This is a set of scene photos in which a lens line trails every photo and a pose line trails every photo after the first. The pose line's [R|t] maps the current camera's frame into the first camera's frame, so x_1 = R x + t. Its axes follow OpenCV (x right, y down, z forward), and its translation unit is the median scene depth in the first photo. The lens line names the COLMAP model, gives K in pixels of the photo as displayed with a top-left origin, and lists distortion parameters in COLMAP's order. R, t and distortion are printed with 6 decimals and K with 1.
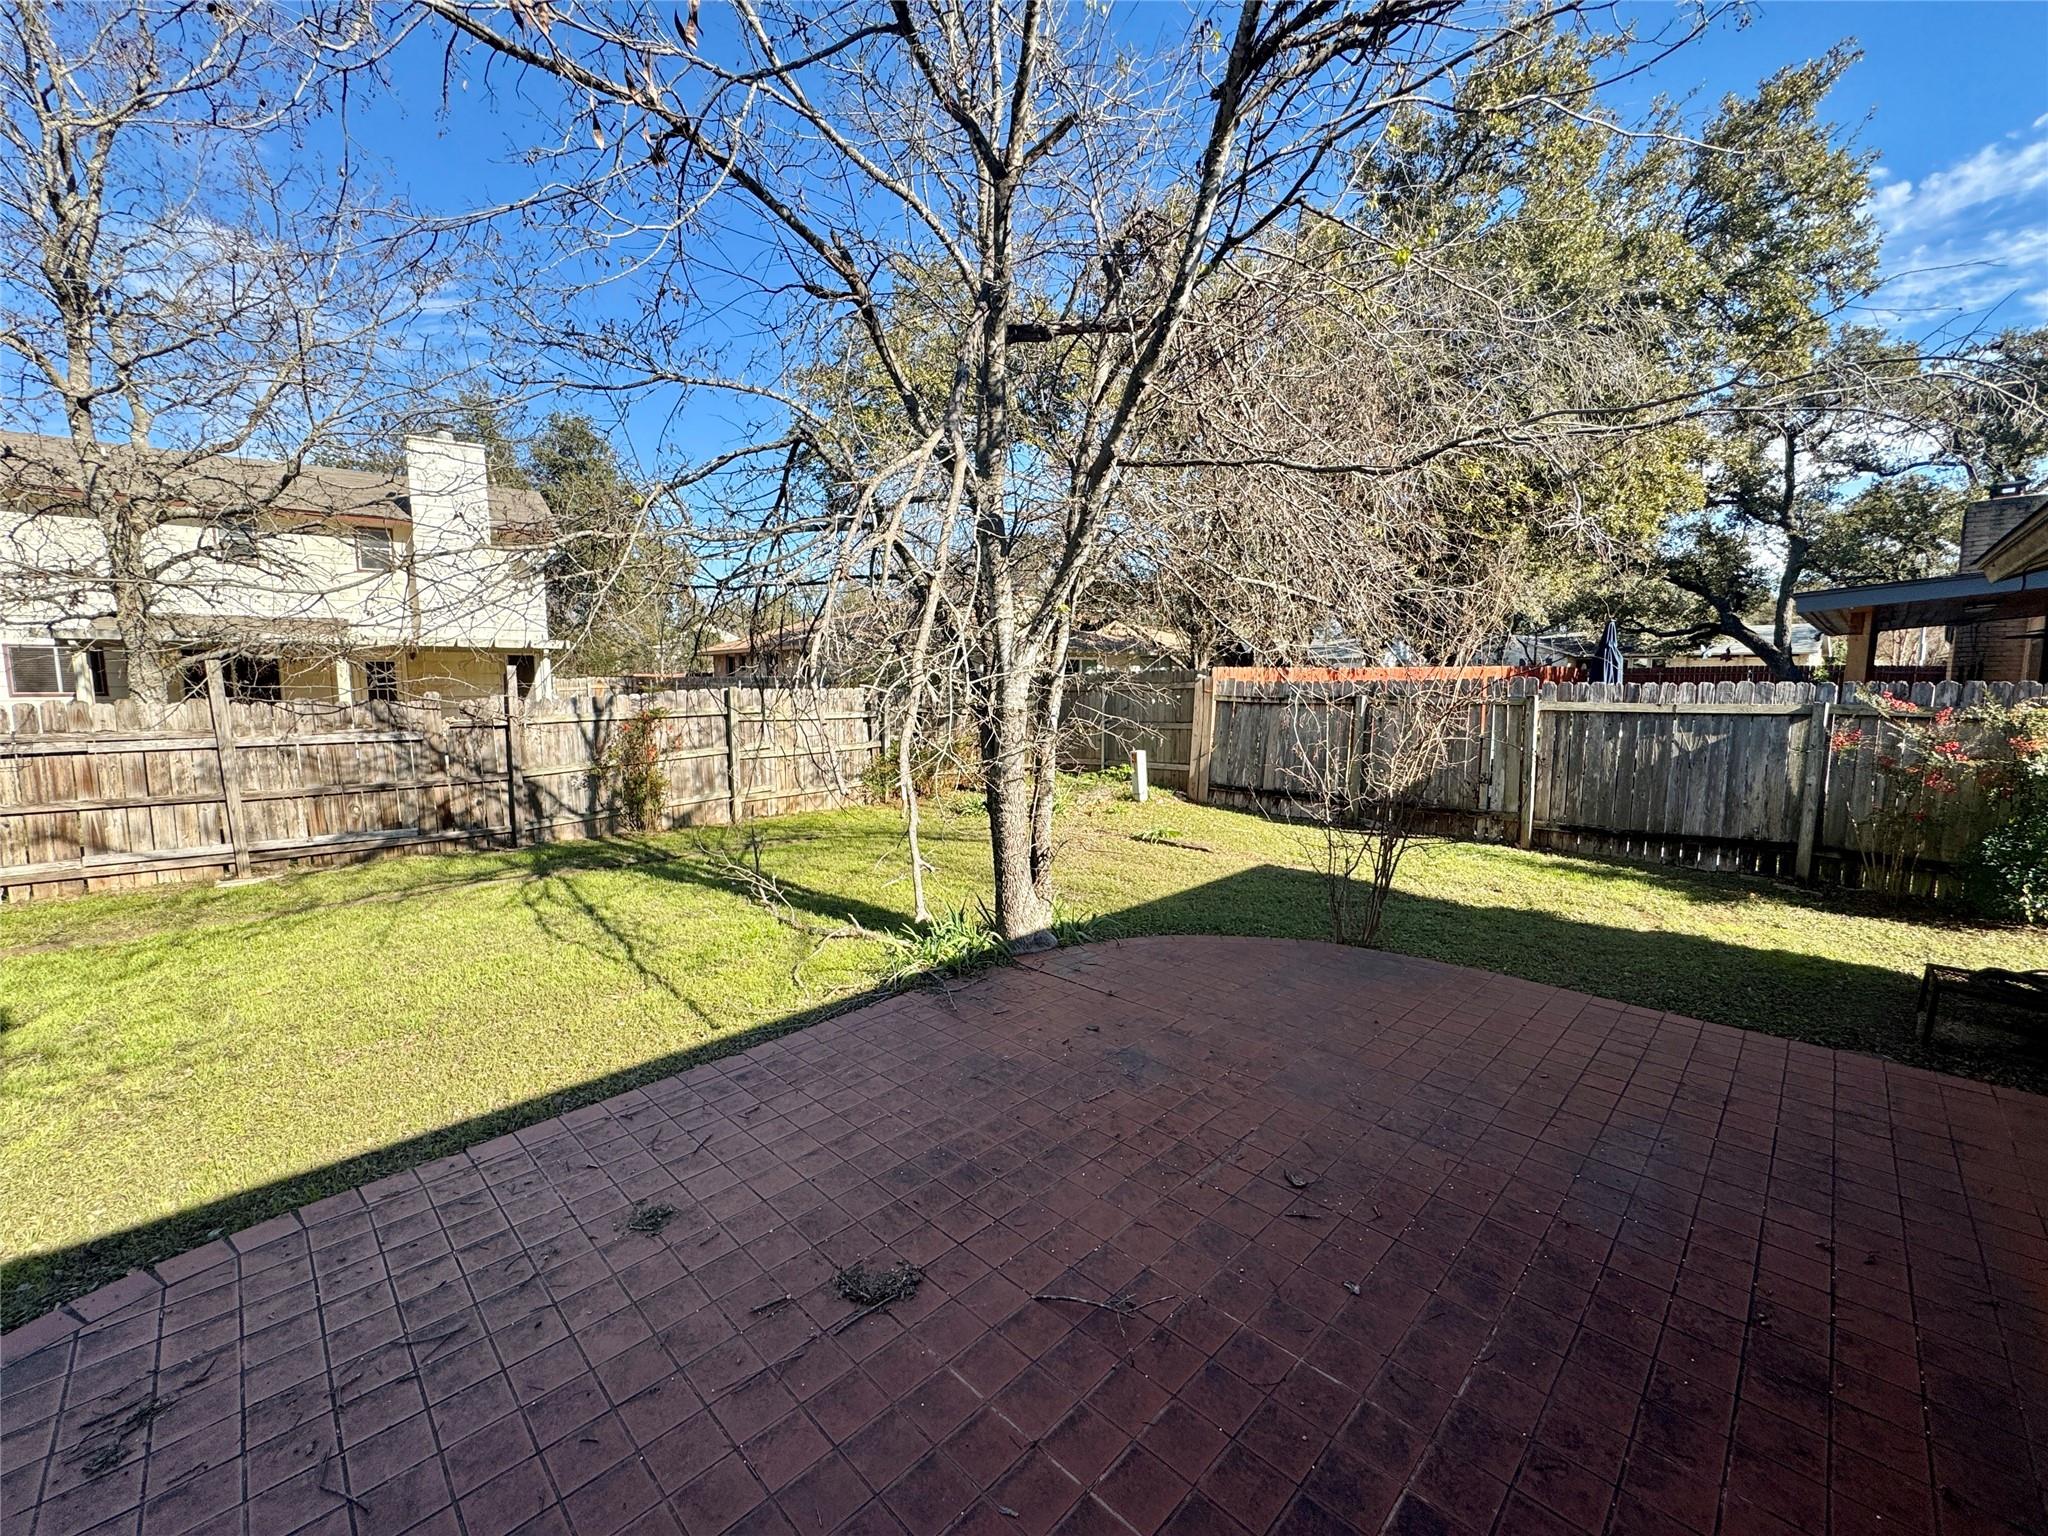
lens RADIAL K [[815.3, 0, 1026.1], [0, 815.3, 768.8], [0, 0, 1]] dist [-0.002551, 0.000166]
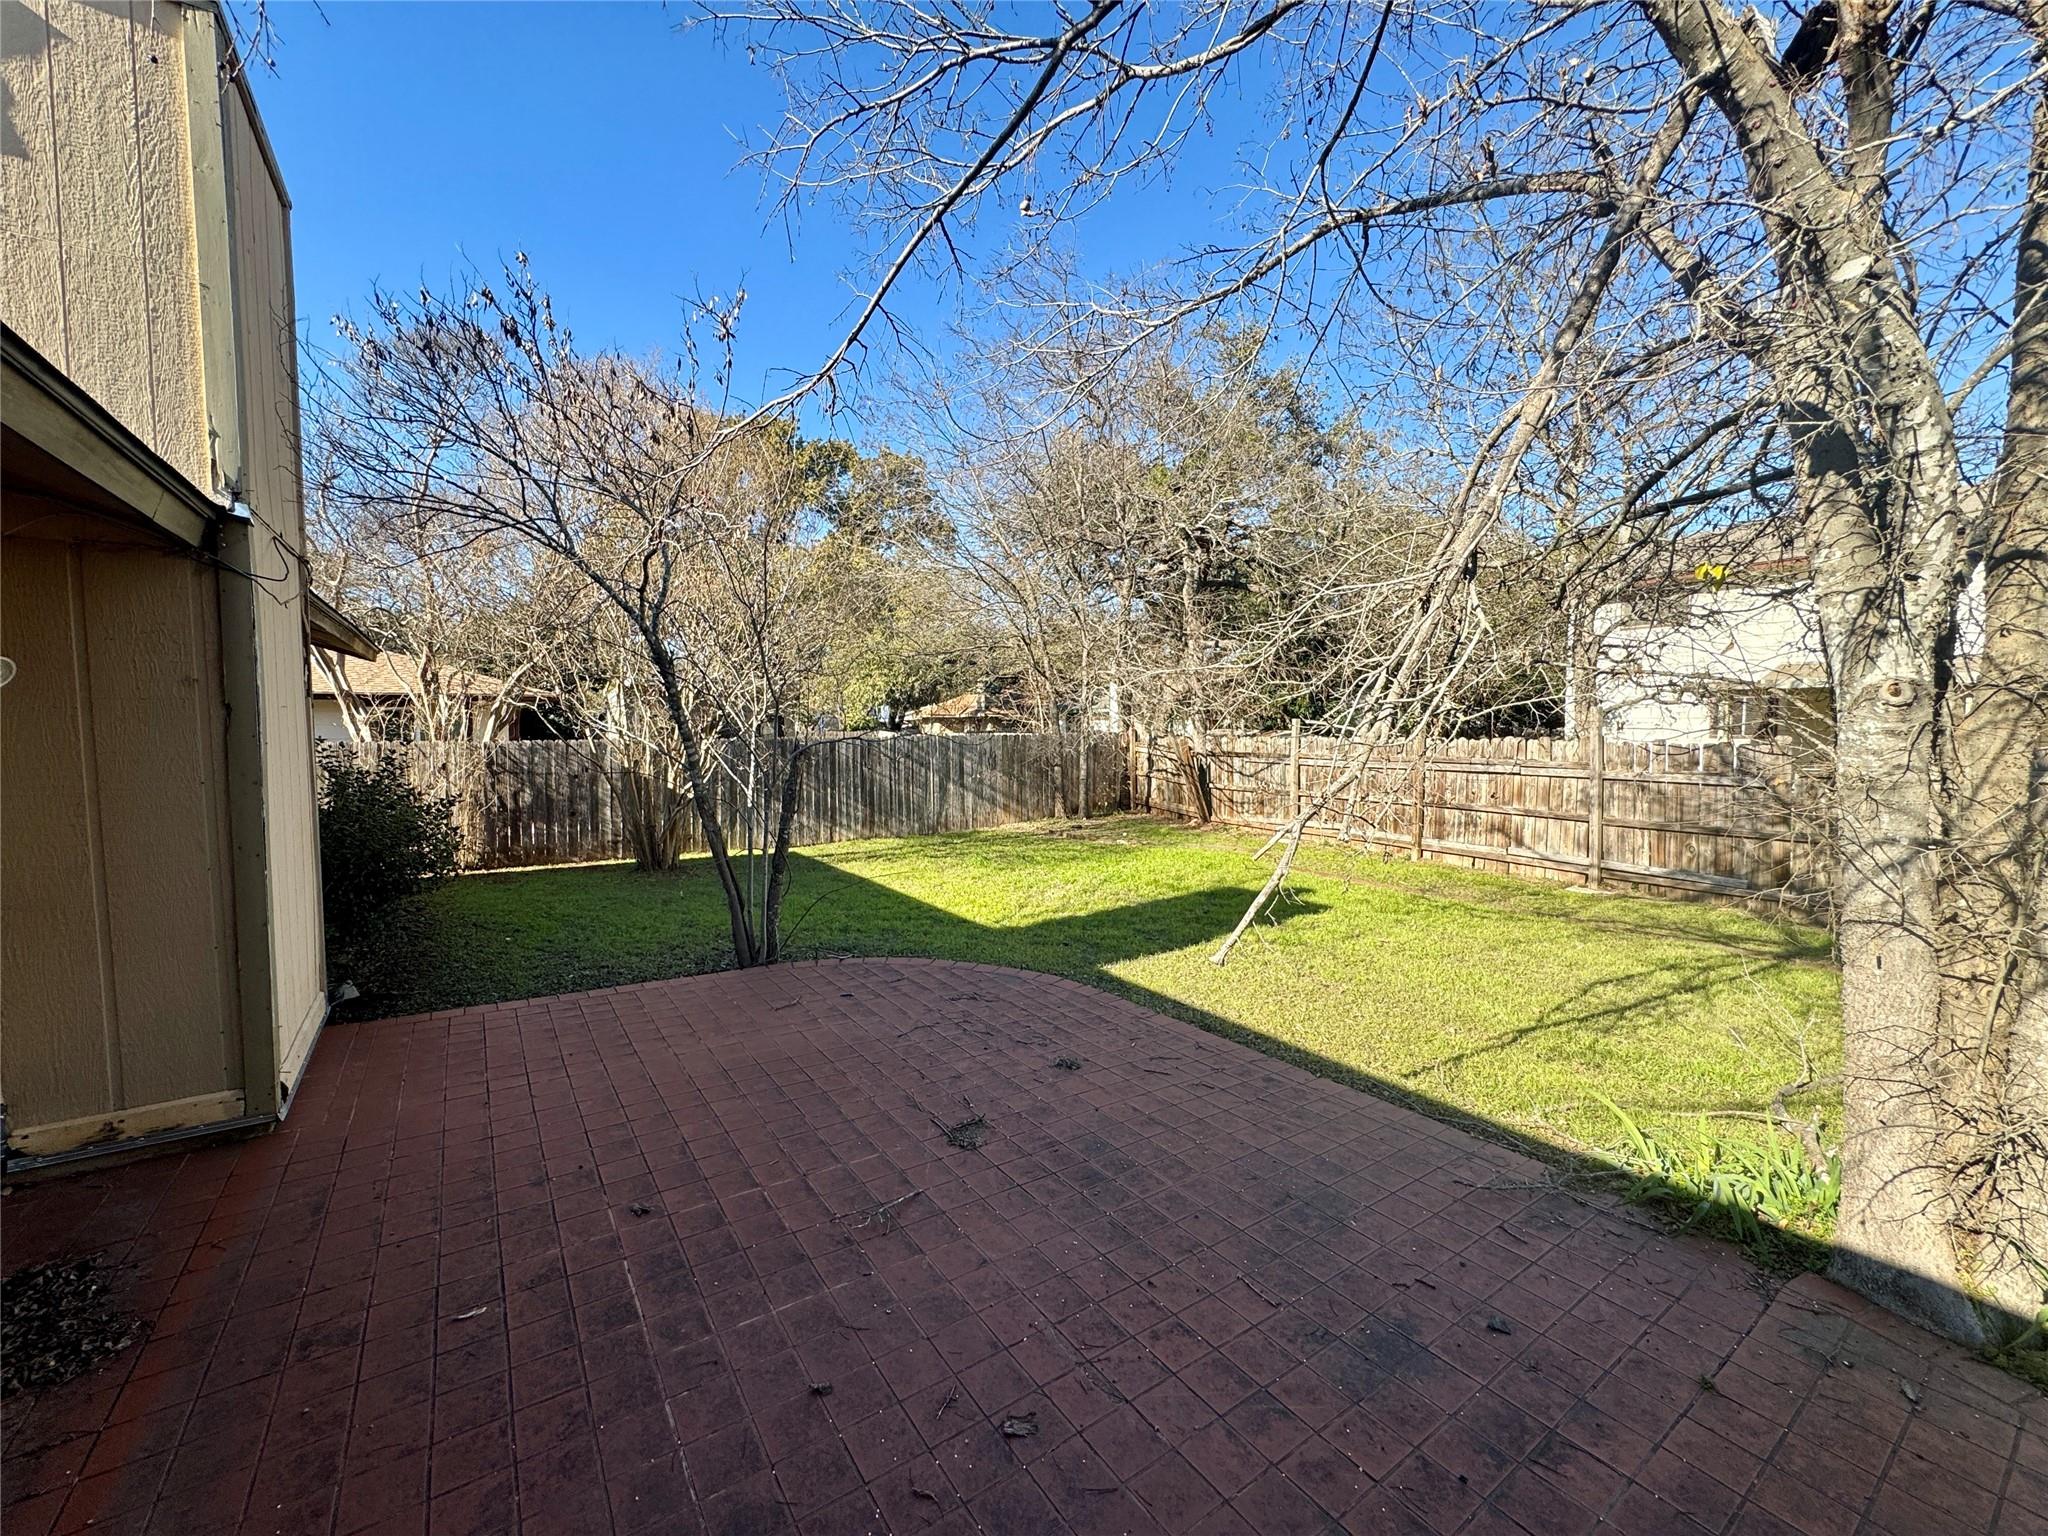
lens RADIAL K [[815.3, 0, 1026.6], [0, 815.3, 770.3], [0, 0, 1]] dist [-0.002551, 0.000166]
pose [[-0.182371, 0.055438, -0.981666, 0.344891], [-0.108896, 0.991128, 0.076202, -0.036864], [0.977181, 0.120797, -0.174716, 0.372108]]
